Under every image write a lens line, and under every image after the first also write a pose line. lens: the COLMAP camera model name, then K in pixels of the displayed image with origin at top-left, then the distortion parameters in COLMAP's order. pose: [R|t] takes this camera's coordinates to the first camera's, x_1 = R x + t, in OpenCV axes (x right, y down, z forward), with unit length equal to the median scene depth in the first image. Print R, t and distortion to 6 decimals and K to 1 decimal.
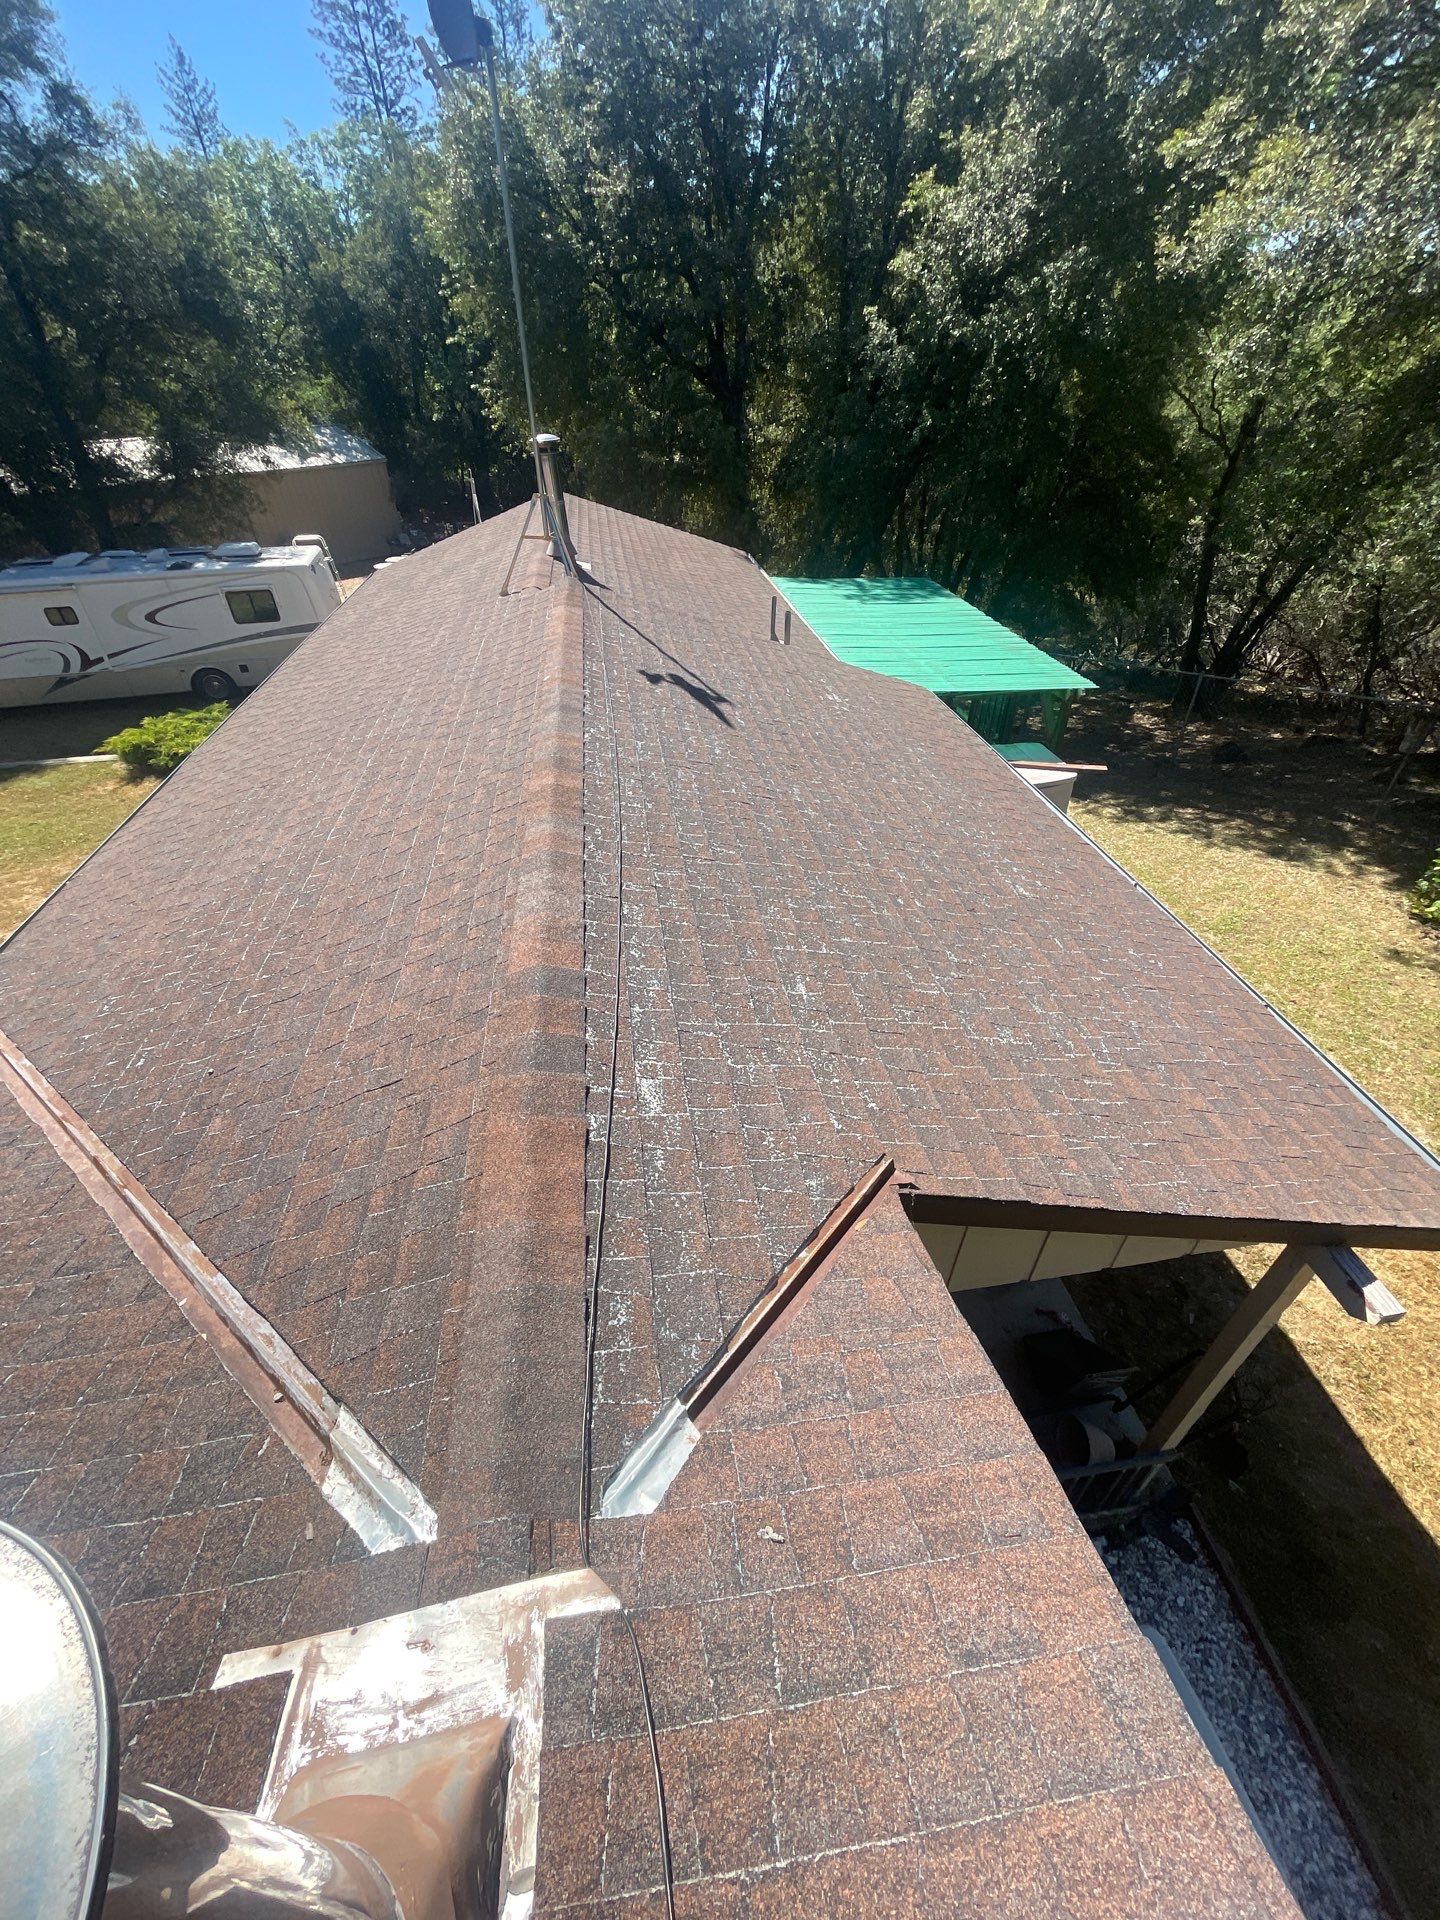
lens RADIAL K [[771.2, 0, 713.8], [0, 771.2, 967.2], [0, 0, 1]] dist [0.001174, -0.000818]
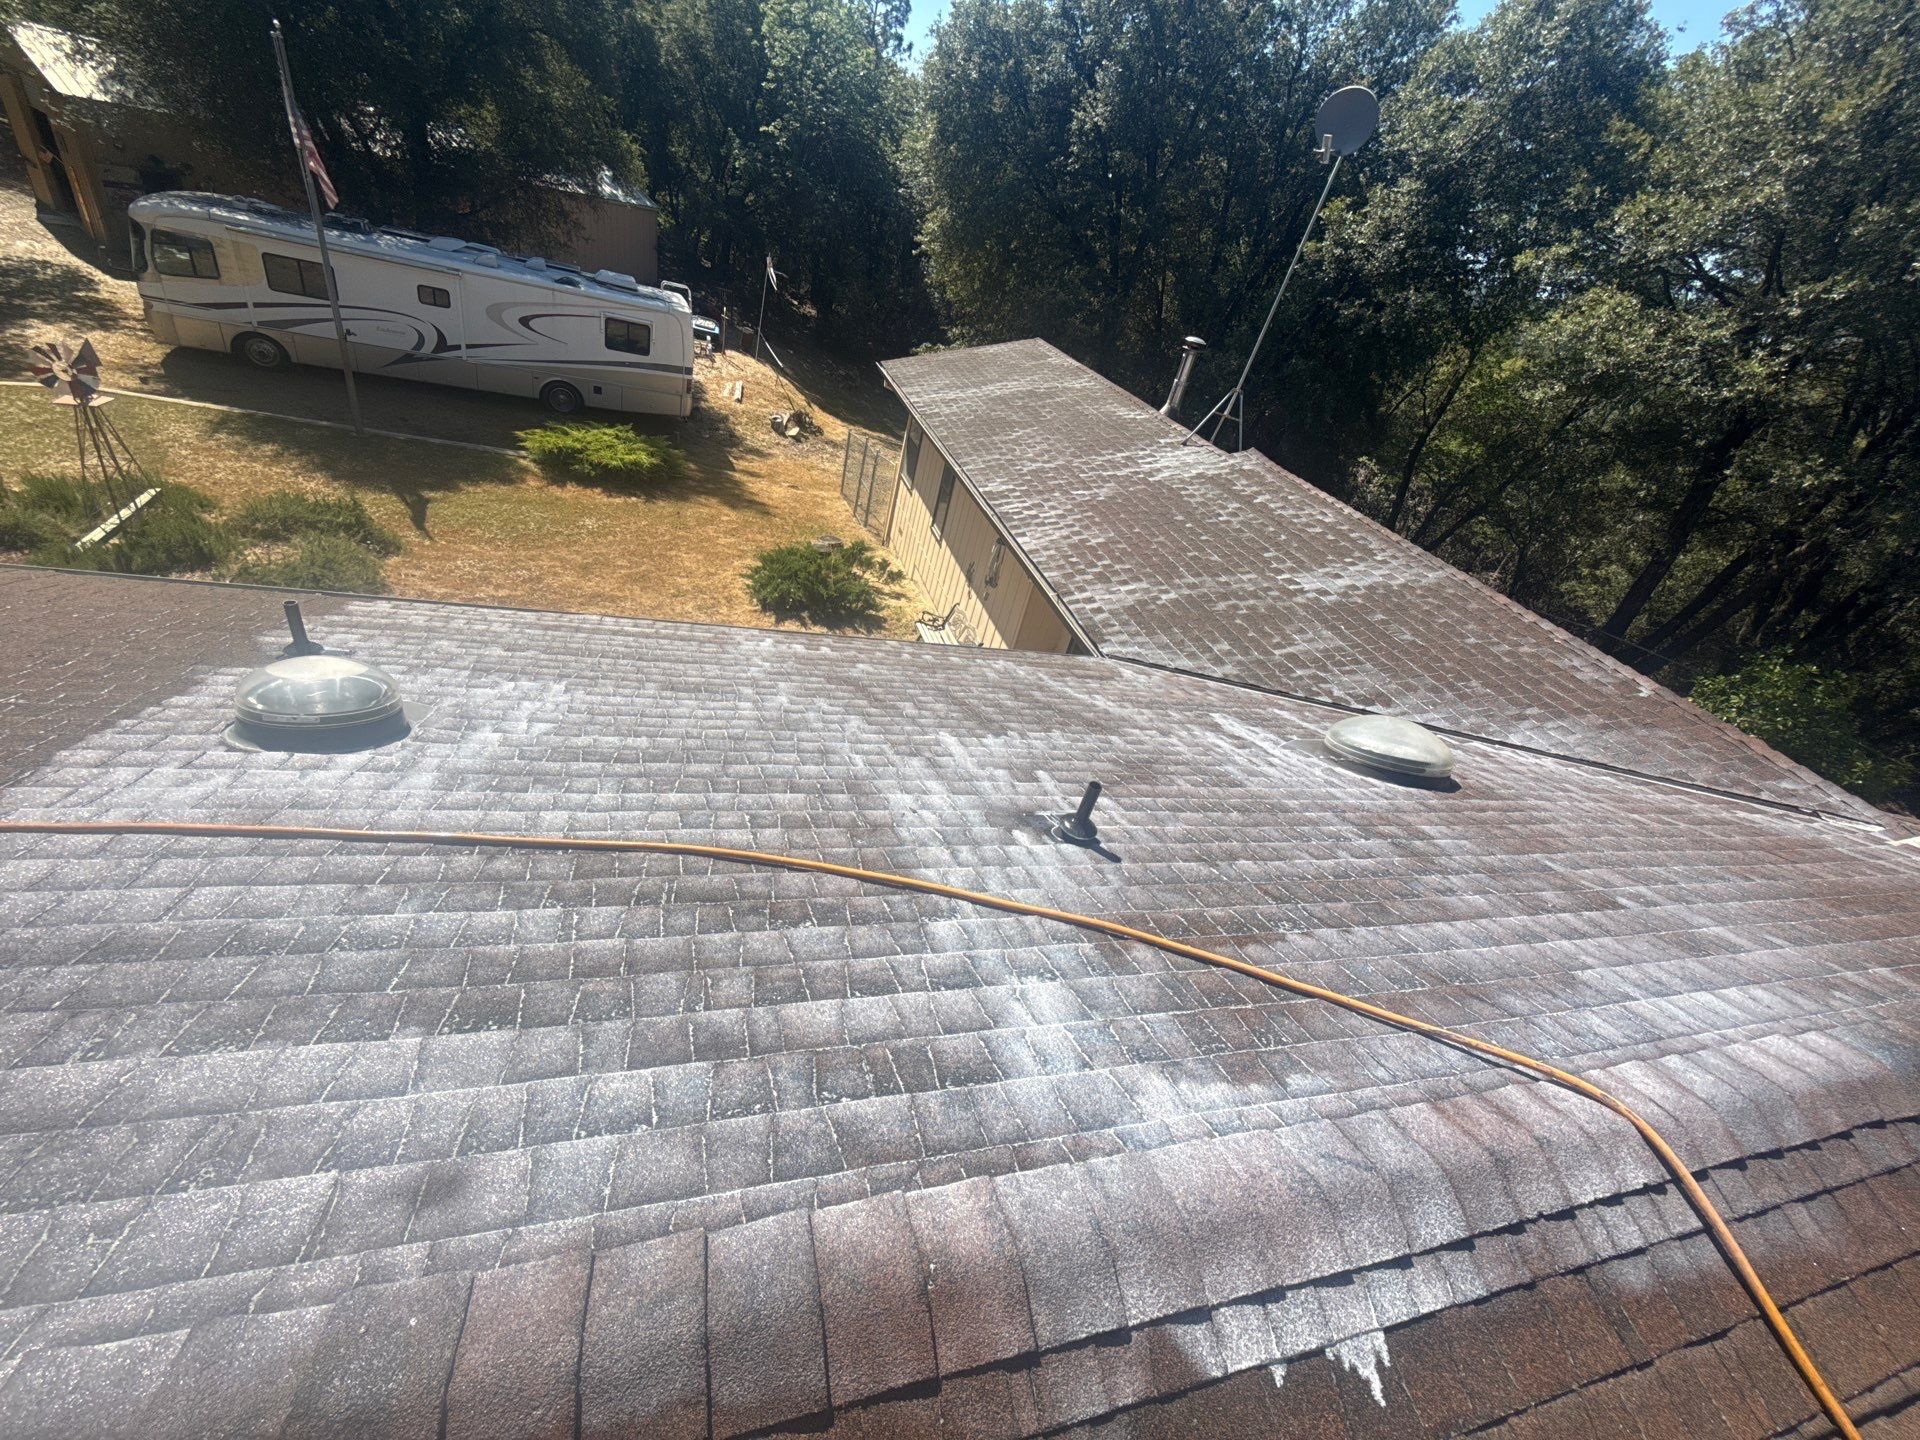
lens RADIAL K [[771.2, 0, 954.7], [0, 771.2, 728.3], [0, 0, 1]] dist [0.001174, -0.000818]
pose [[0.959336, 0.143635, 0.242987, -0.431141], [-0.129952, 0.988937, -0.071522, 0.085260], [-0.250572, 0.037037, 0.967389, -0.113155]]
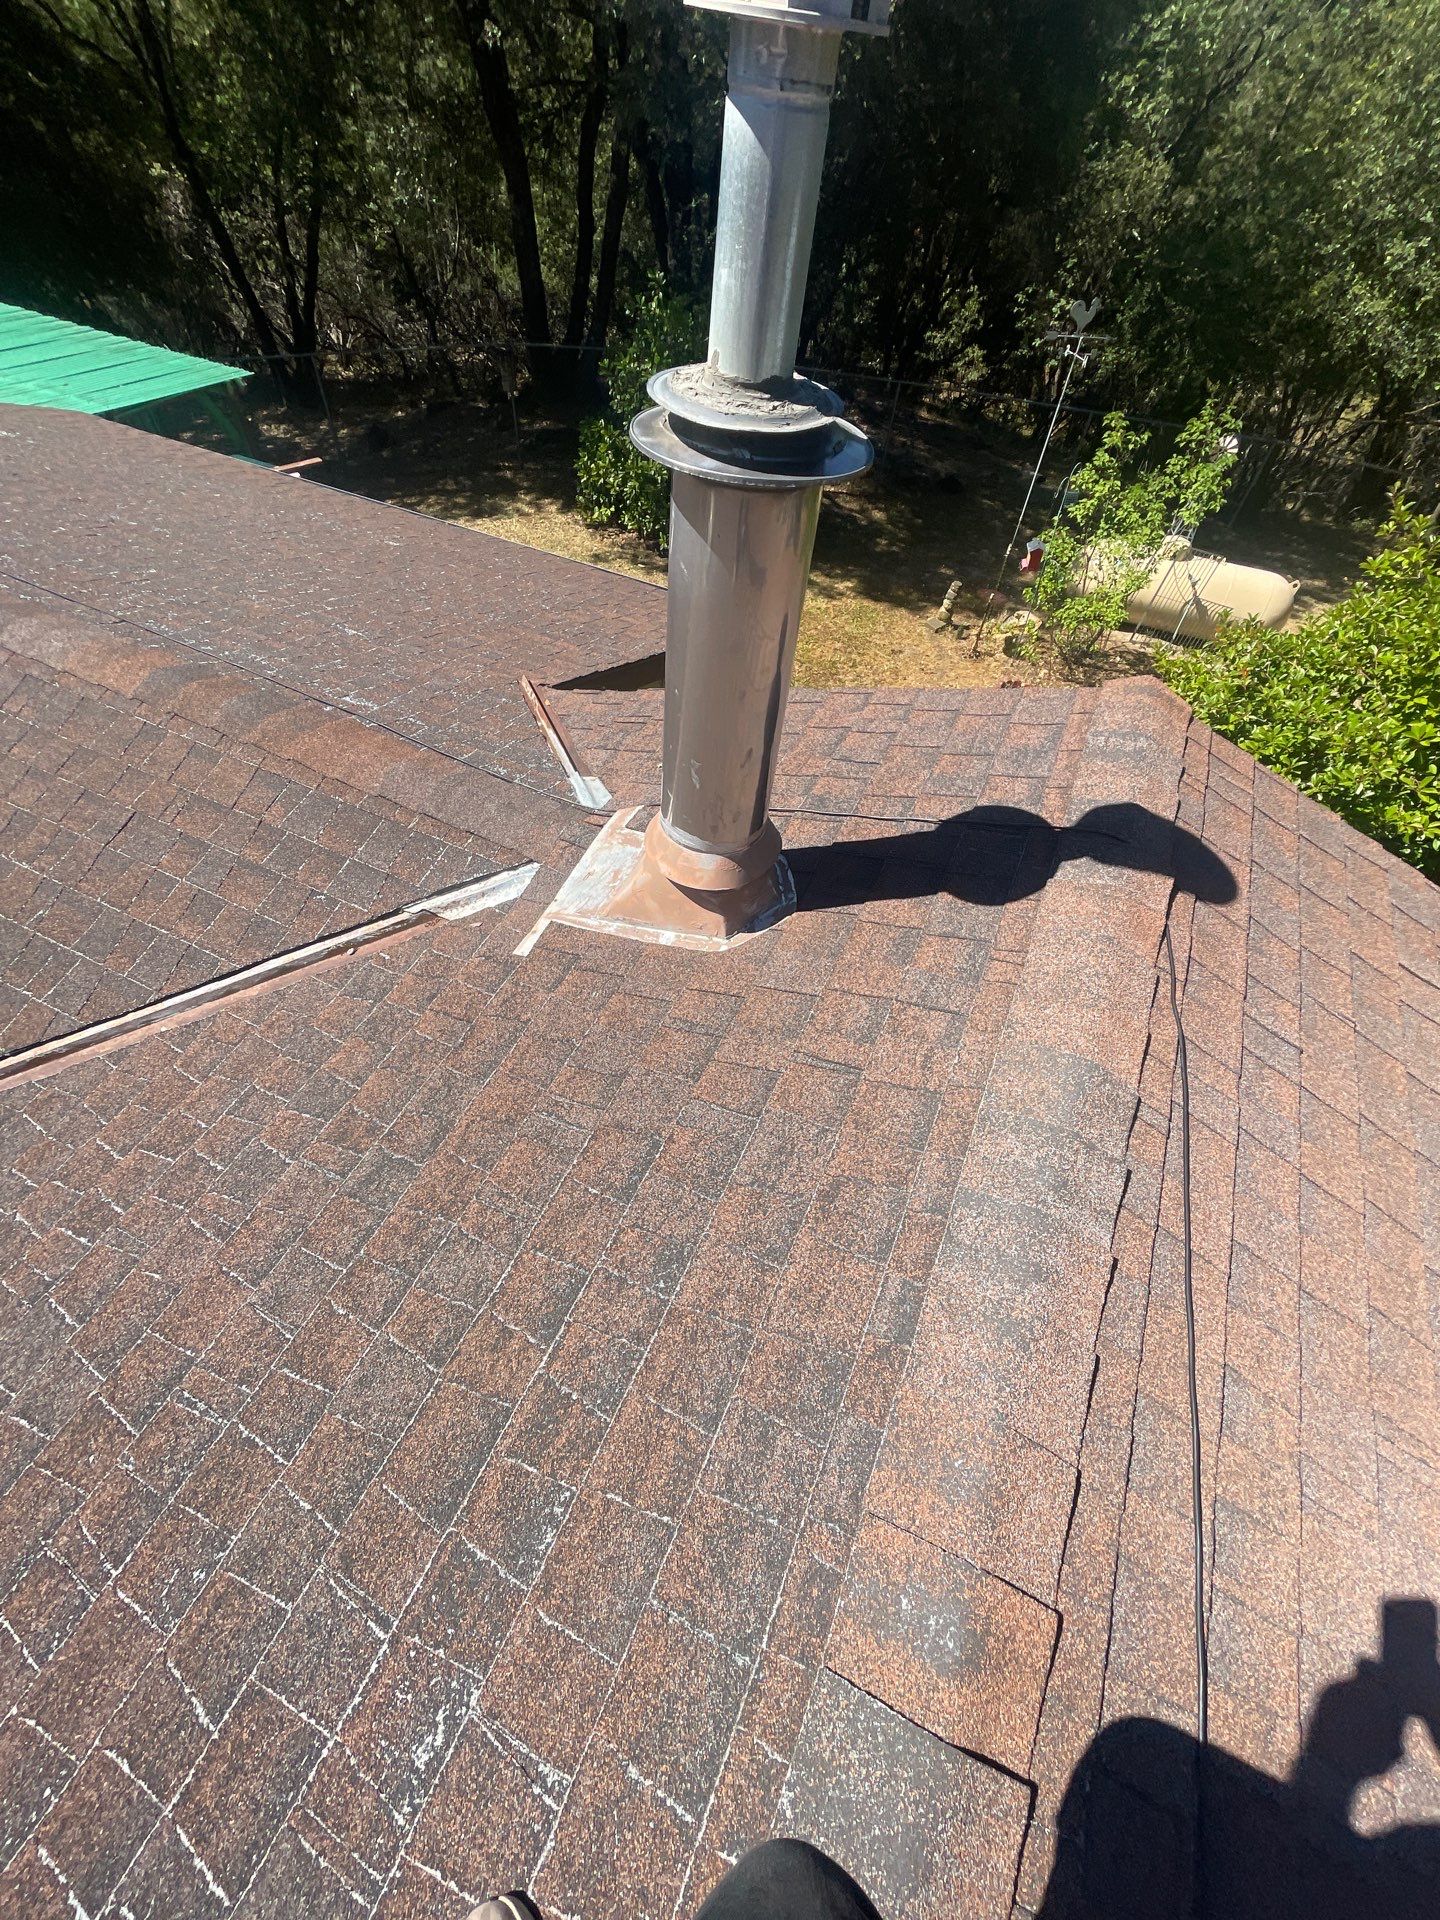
lens RADIAL K [[771.2, 0, 719.1], [0, 771.2, 963.7], [0, 0, 1]] dist [0.001174, -0.000818]
pose [[0.544128, -0.616204, 0.569401, -0.091960], [0.440580, 0.787418, 0.431117, 0.027401], [-0.714012, 0.016284, 0.699944, -0.031280]]
